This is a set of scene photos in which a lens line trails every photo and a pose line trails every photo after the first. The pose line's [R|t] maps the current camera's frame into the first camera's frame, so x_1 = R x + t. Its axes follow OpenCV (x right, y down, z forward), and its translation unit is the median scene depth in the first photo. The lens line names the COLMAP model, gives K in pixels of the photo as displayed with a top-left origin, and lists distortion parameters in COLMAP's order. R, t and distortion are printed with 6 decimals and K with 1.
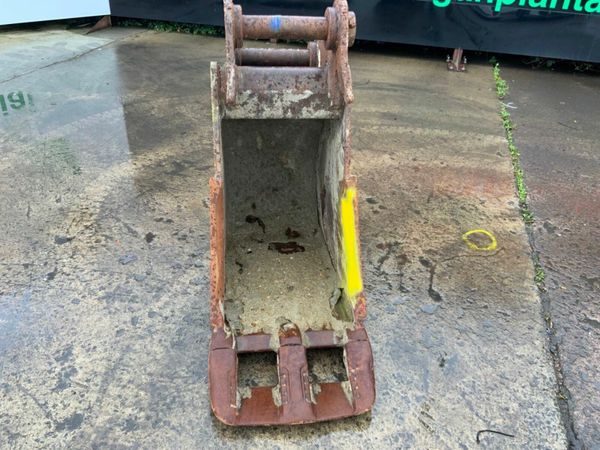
lens RADIAL K [[494.8, 0, 298.3], [0, 494.8, 228.9], [0, 0, 1]] dist [0.091586, -0.185915]
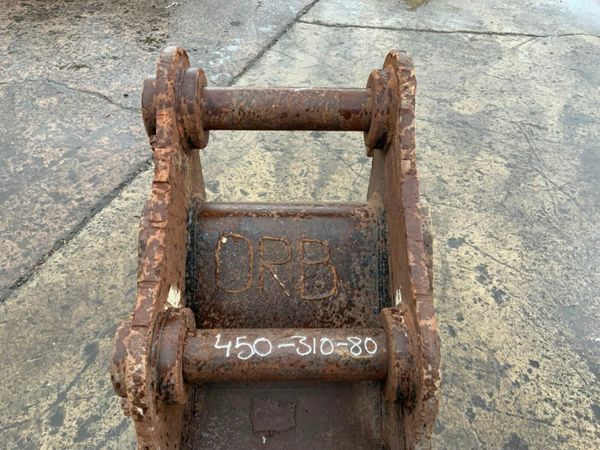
lens RADIAL K [[494.8, 0, 298.3], [0, 494.8, 228.9], [0, 0, 1]] dist [0.091586, -0.185915]
pose [[-0.992752, -0.114583, 0.036252, -0.064147], [0.007528, 0.241766, 0.970305, -0.785332], [-0.119945, 0.963545, -0.239151, 1.124254]]
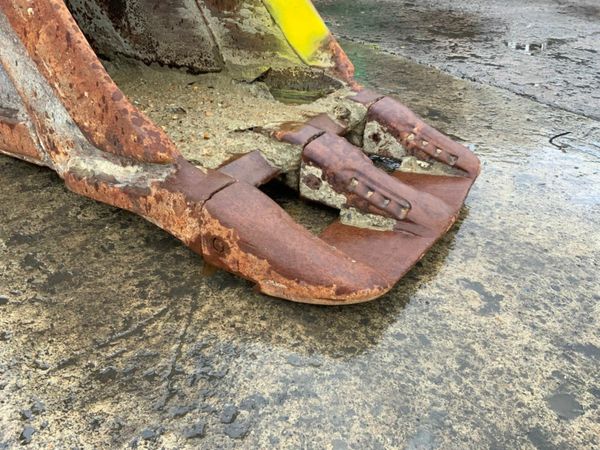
lens RADIAL K [[494.8, 0, 298.3], [0, 494.8, 228.9], [0, 0, 1]] dist [0.091586, -0.185915]
pose [[0.644383, -0.426641, 0.634624, -0.342603], [0.407420, 0.893844, 0.187224, 0.200000], [-0.647132, 0.137915, 0.749799, 0.609207]]
